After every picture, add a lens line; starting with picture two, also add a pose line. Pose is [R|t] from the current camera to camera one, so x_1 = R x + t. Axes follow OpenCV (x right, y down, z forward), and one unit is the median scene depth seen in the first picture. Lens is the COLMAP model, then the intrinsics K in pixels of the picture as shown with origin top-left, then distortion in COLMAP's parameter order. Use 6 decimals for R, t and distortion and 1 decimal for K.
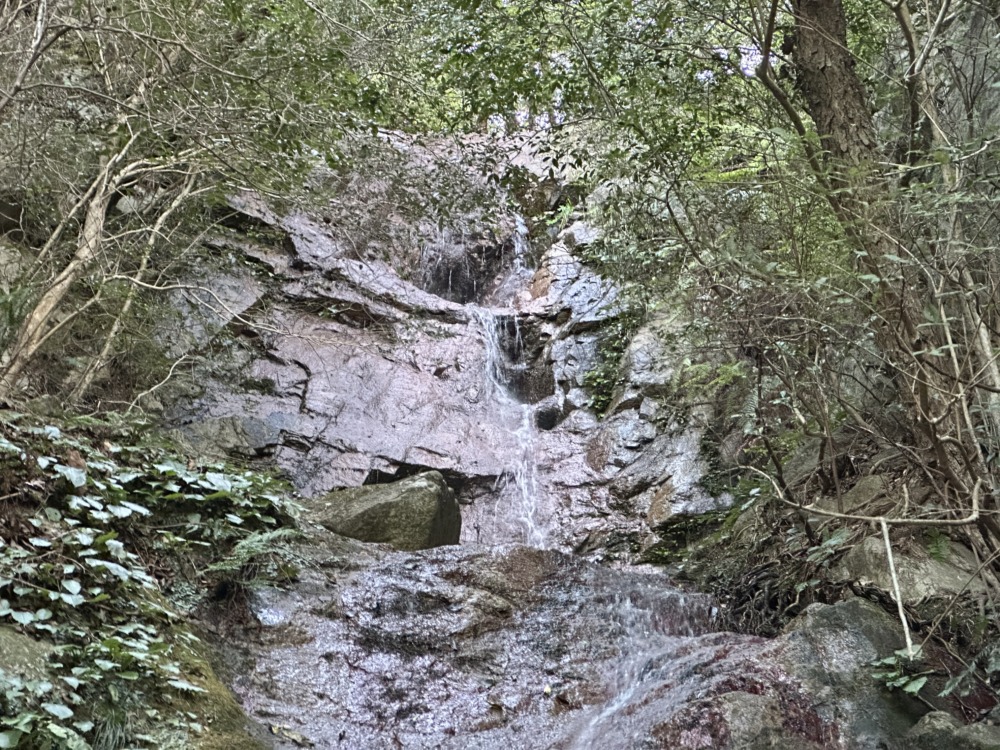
lens RADIAL K [[2217.6, 0, 500.1], [0, 2217.6, 374.1], [0, 0, 1]] dist [0.229615, 0.000000]
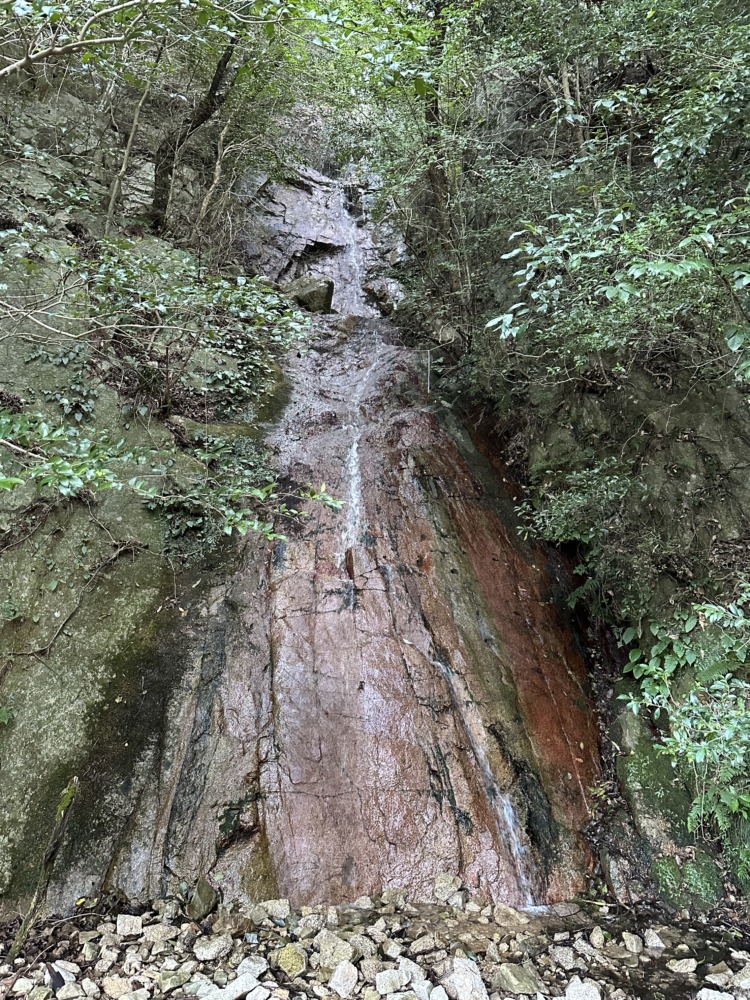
lens RADIAL K [[699.2, 0, 374.5], [0, 699.2, 500.6], [0, 0, 1]] dist [0.001773, 0.000159]
pose [[0.999307, -0.005868, 0.036754, 0.002711], [-0.010960, 0.897316, 0.441253, -0.075963], [-0.035569, -0.441350, 0.896630, -0.102649]]
